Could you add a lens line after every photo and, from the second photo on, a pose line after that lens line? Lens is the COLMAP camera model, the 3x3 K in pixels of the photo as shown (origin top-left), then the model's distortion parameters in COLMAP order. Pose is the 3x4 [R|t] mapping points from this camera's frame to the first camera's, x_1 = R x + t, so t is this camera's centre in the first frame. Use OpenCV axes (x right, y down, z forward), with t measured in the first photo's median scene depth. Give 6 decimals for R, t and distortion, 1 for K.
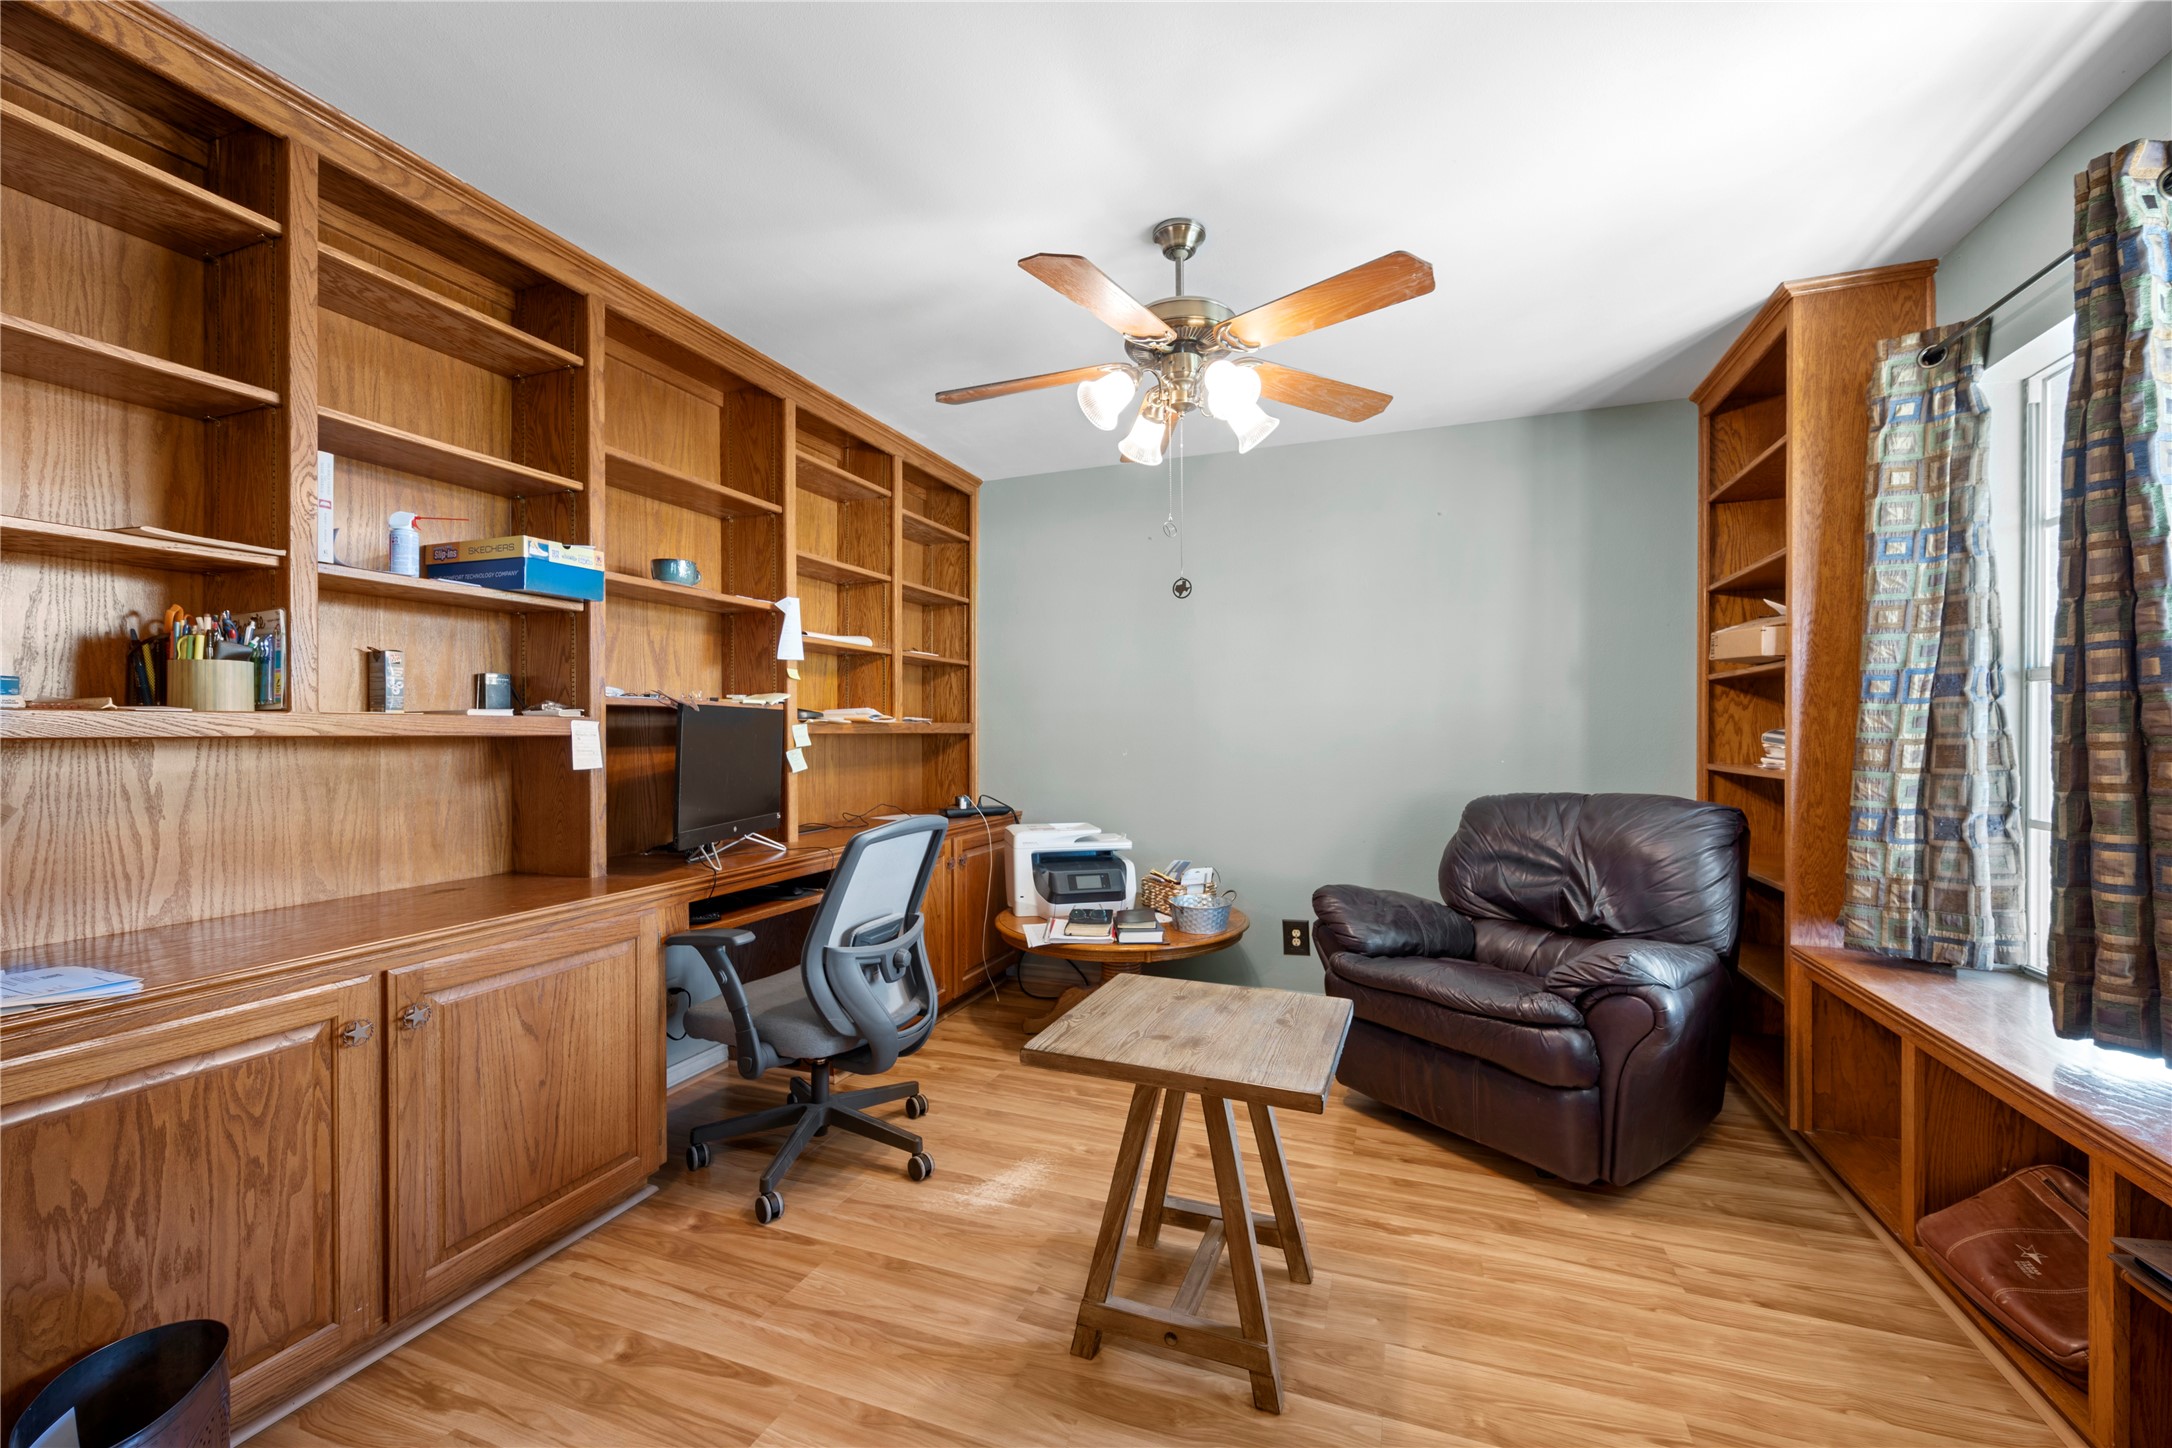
lens RADIAL K [[859.9, 0, 1086.8], [0, 859.9, 727.6], [0, 0, 1]] dist [-0.002420, -0.000090]
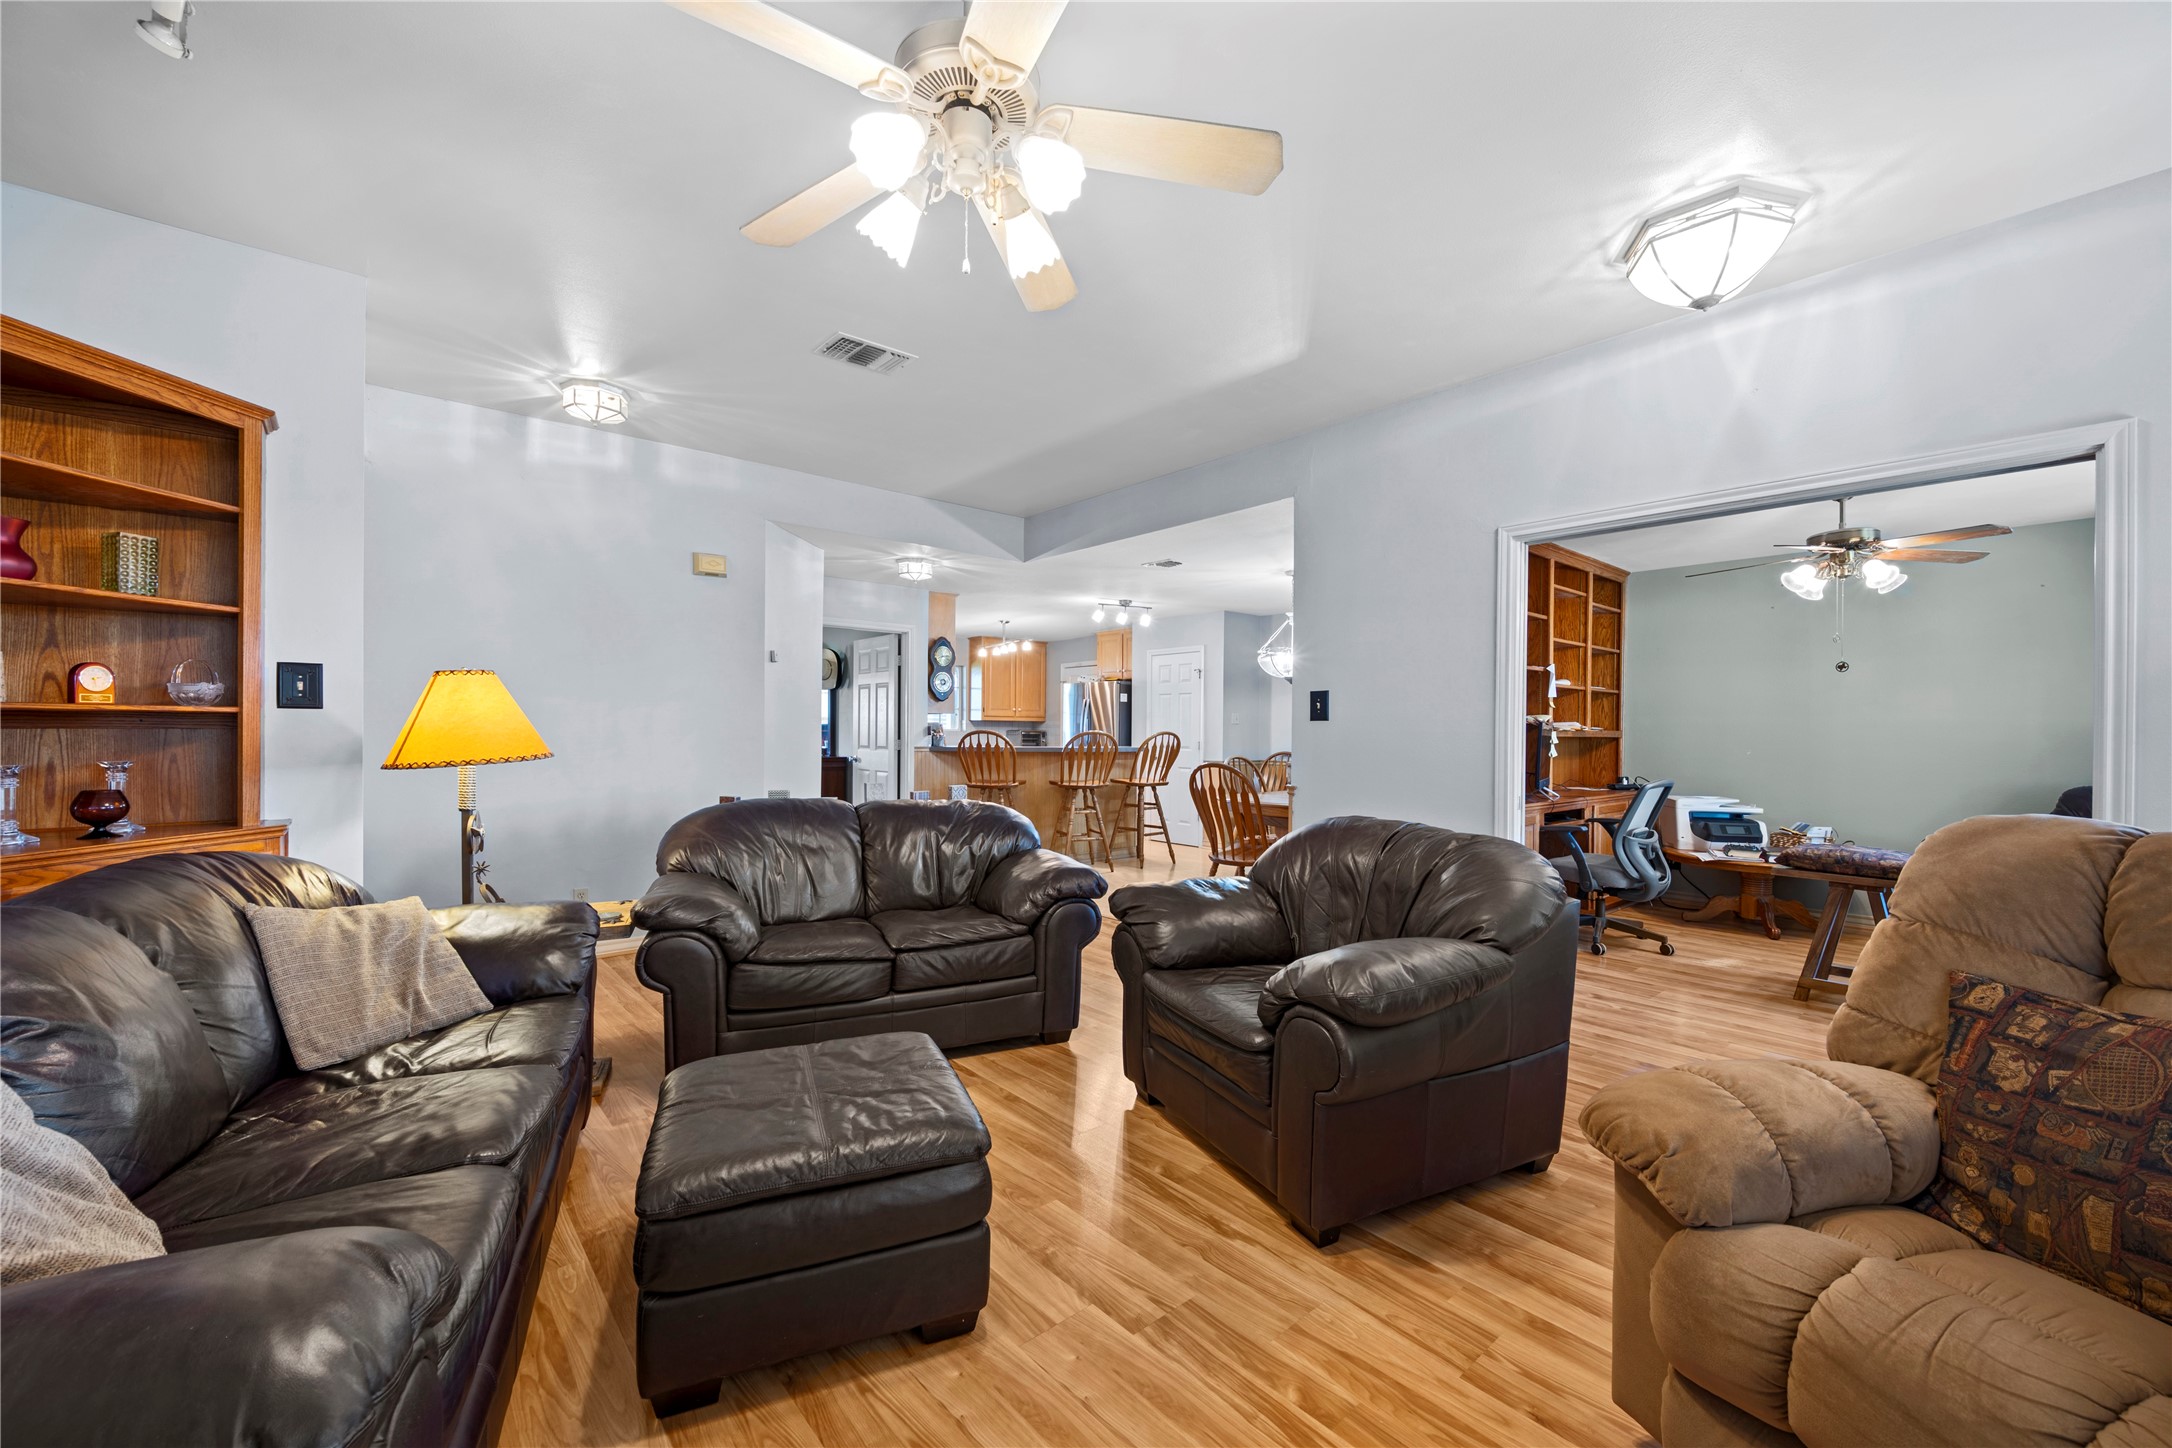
lens RADIAL K [[859.9, 0, 1095.3], [0, 859.9, 731.5], [0, 0, 1]] dist [-0.002420, -0.000090]
pose [[0.883361, 0.005416, -0.468662, -0.305971], [-0.004595, 0.999985, 0.002897, -0.004655], [0.468671, -0.000406, 0.883373, -0.995769]]
